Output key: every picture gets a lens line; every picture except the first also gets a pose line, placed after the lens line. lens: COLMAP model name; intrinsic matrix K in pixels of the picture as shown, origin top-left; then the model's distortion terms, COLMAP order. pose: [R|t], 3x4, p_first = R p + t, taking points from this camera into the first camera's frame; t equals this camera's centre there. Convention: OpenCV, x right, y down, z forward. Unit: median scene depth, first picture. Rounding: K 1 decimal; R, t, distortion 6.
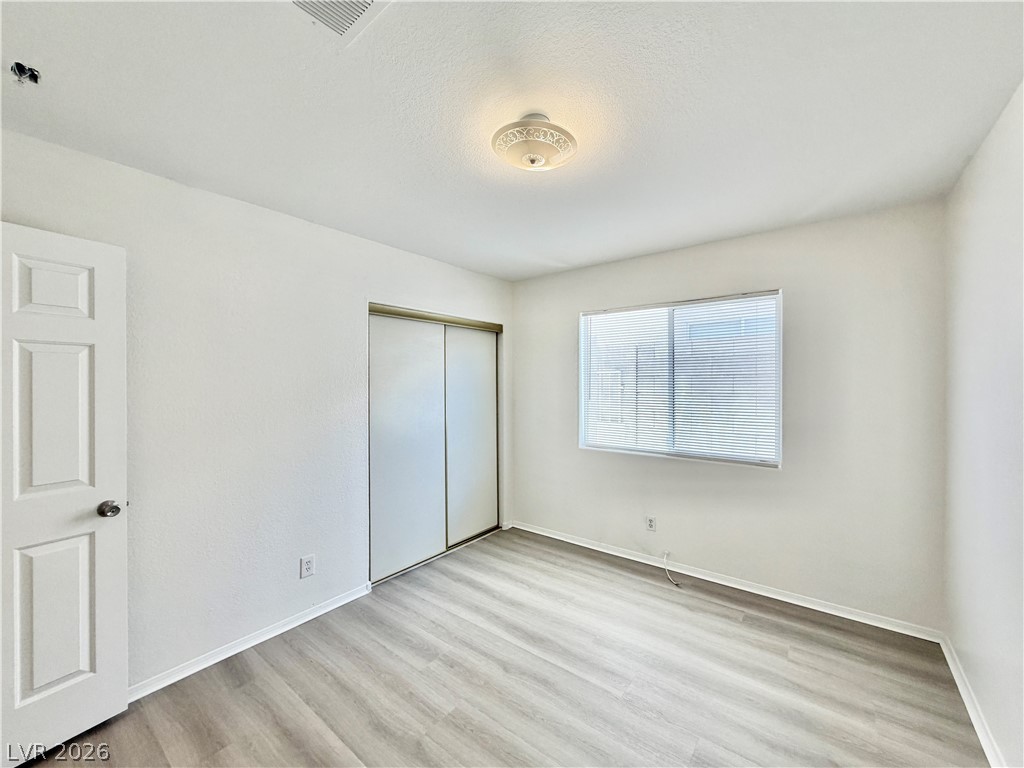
lens RADIAL K [[409.9, 0, 508.9], [0, 409.9, 383.5], [0, 0, 1]] dist [-0.000082, 0.000466]
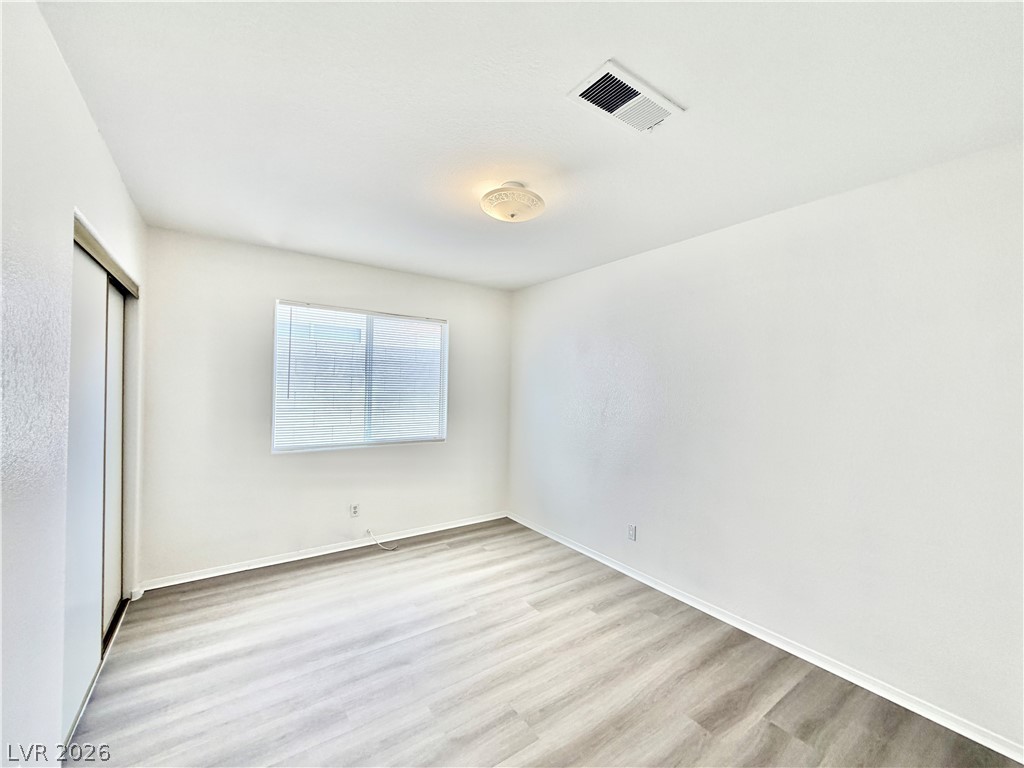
lens RADIAL K [[409.9, 0, 508.3], [0, 409.9, 385.4], [0, 0, 1]] dist [-0.000082, 0.000466]
pose [[0.283500, 0.007799, 0.958941, -0.698878], [-0.020885, 0.999780, -0.001957, 0.003085], [-0.958745, -0.019473, 0.283600, 0.364175]]
